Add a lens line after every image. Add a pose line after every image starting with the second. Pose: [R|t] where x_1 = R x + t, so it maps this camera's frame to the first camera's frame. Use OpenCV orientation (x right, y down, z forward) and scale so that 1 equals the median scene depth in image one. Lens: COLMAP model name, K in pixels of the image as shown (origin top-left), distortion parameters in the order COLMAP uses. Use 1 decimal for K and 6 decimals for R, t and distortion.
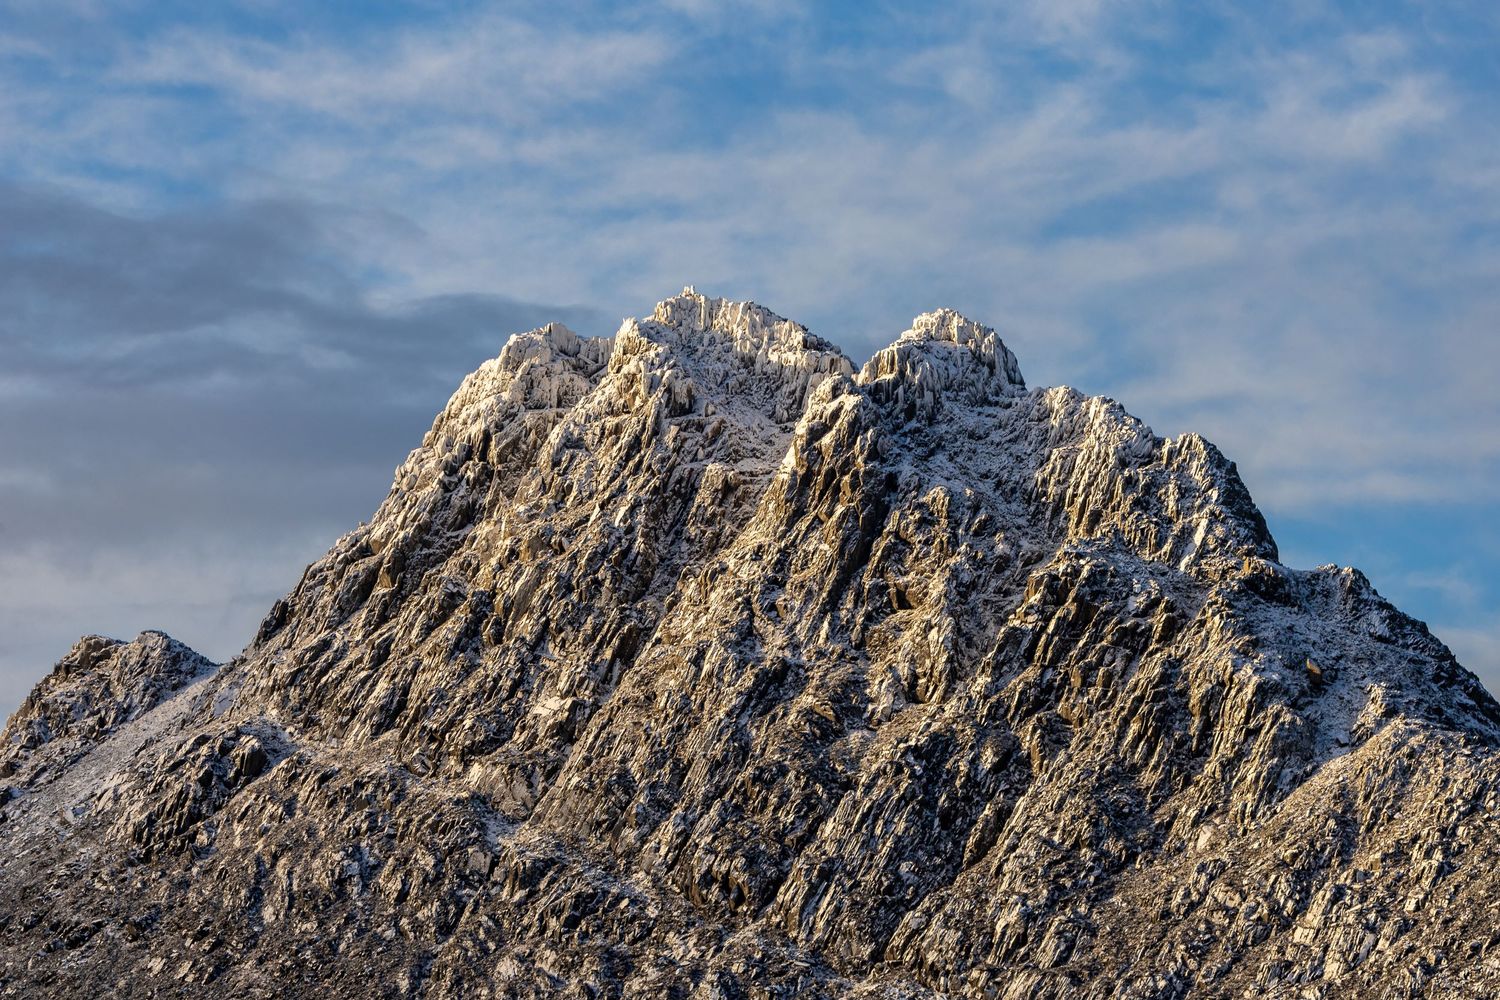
lens RADIAL K [[9018.7, 0, 750.0], [0, 9018.7, 500.0], [0, 0, 1]] dist [2.741722, -294.966856]
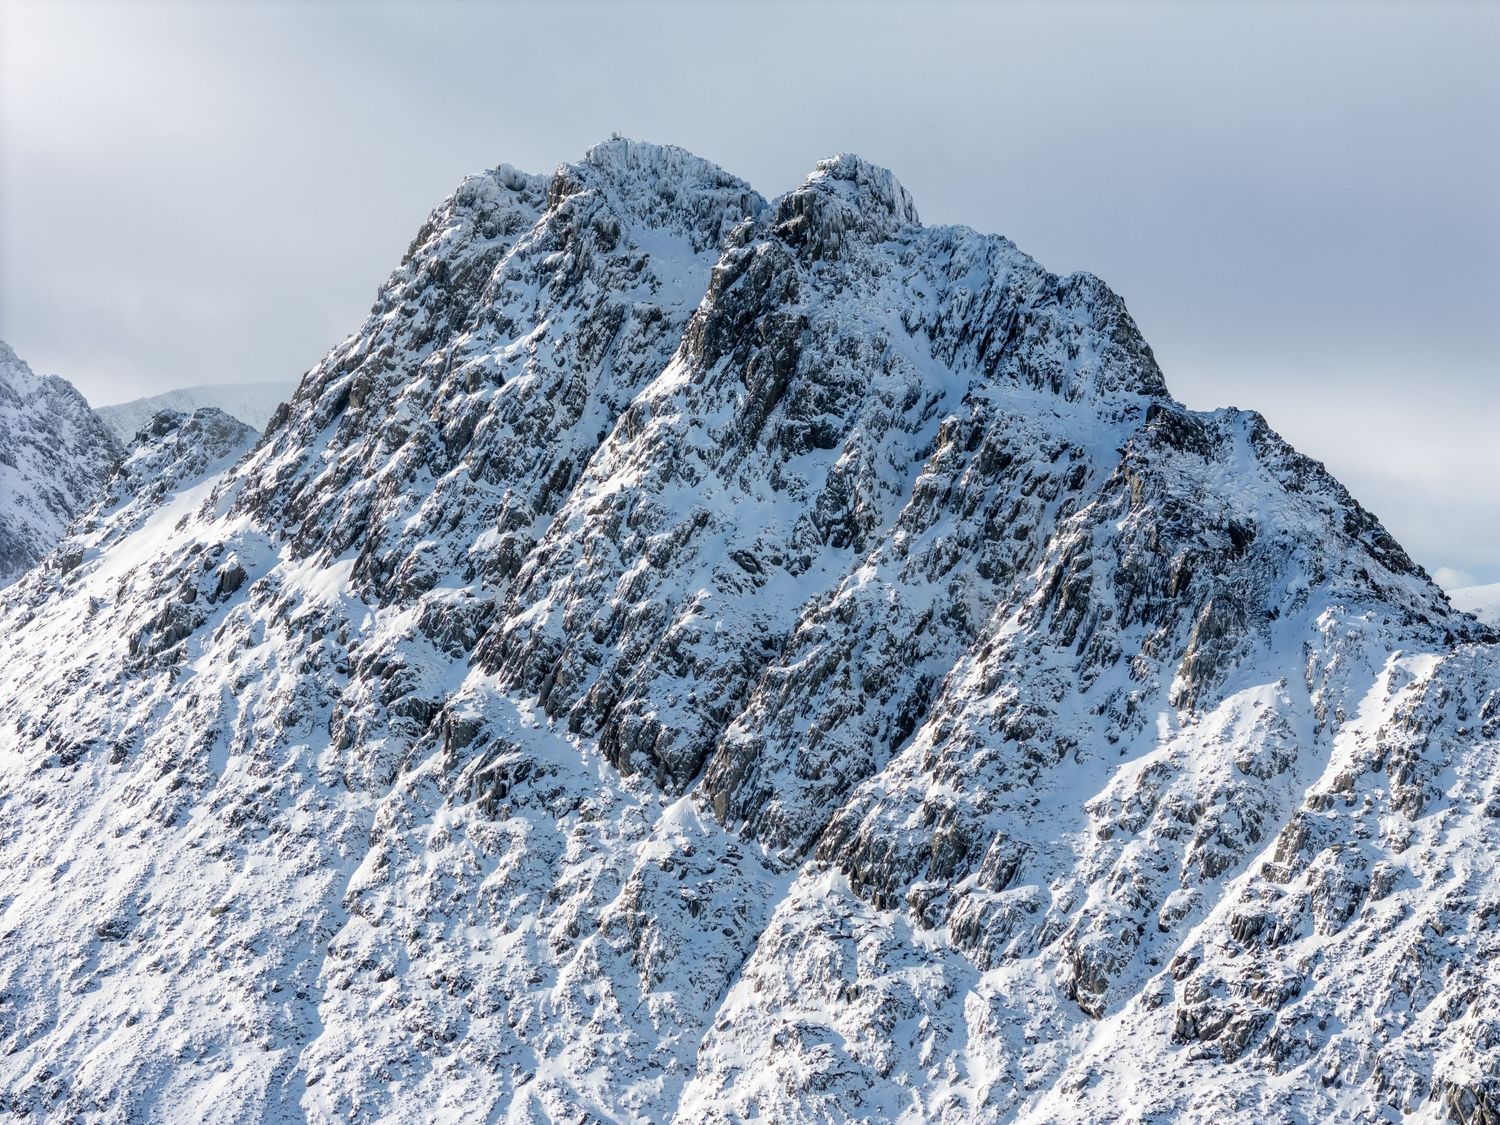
lens RADIAL K [[2991.2, 0, 750.0], [0, 2991.2, 562.5], [0, 0, 1]] dist [-0.175644, 0.260755]
pose [[0.999658, -0.024412, 0.009427, 0.005415], [0.022717, 0.988347, 0.150515, -0.026773], [-0.012992, -0.150249, 0.988563, 0.640261]]
